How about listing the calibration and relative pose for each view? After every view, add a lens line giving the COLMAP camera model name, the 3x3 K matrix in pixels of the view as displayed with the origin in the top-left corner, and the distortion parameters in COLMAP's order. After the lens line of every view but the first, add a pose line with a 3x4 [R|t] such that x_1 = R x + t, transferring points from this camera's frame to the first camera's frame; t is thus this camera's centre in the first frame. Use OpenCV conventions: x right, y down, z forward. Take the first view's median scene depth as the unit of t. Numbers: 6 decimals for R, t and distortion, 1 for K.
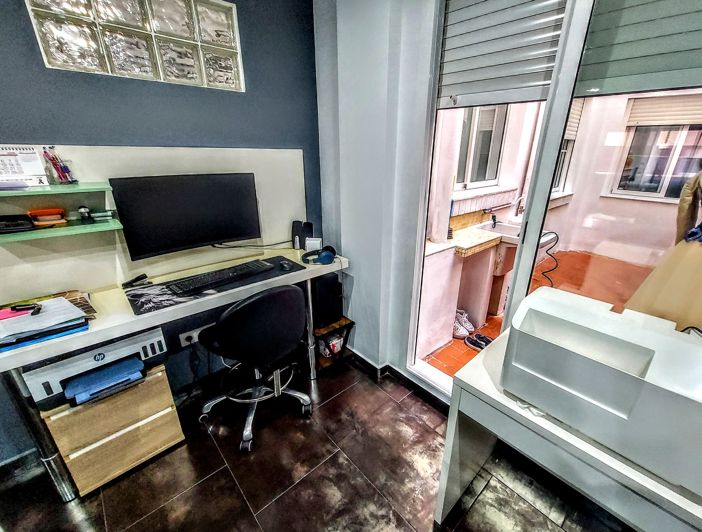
lens RADIAL K [[310.6, 0, 363.9], [0, 310.6, 264.7], [0, 0, 1]] dist [0.003229, 0.000096]
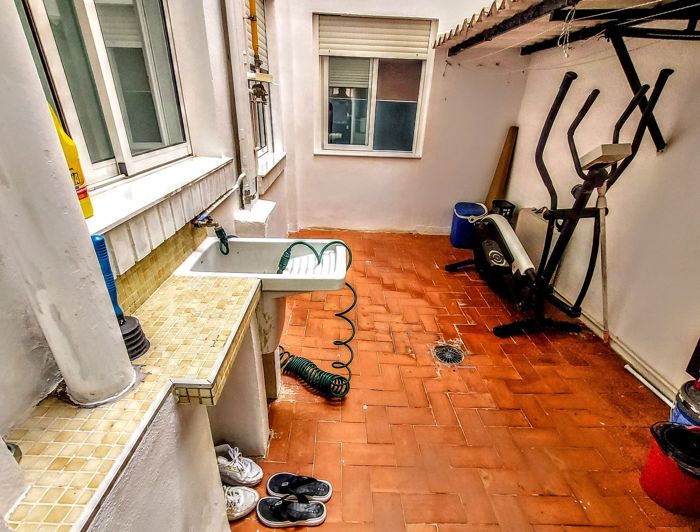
lens RADIAL K [[362.4, 0, 350.5], [0, 362.4, 295.6], [0, 0, 1]] dist [0.028336, 0.000102]
pose [[0.665306, -0.348886, 0.660035, 0.160621], [0.252030, 0.937147, 0.241321, -0.144944], [-0.702744, 0.005796, 0.711419, 0.483602]]
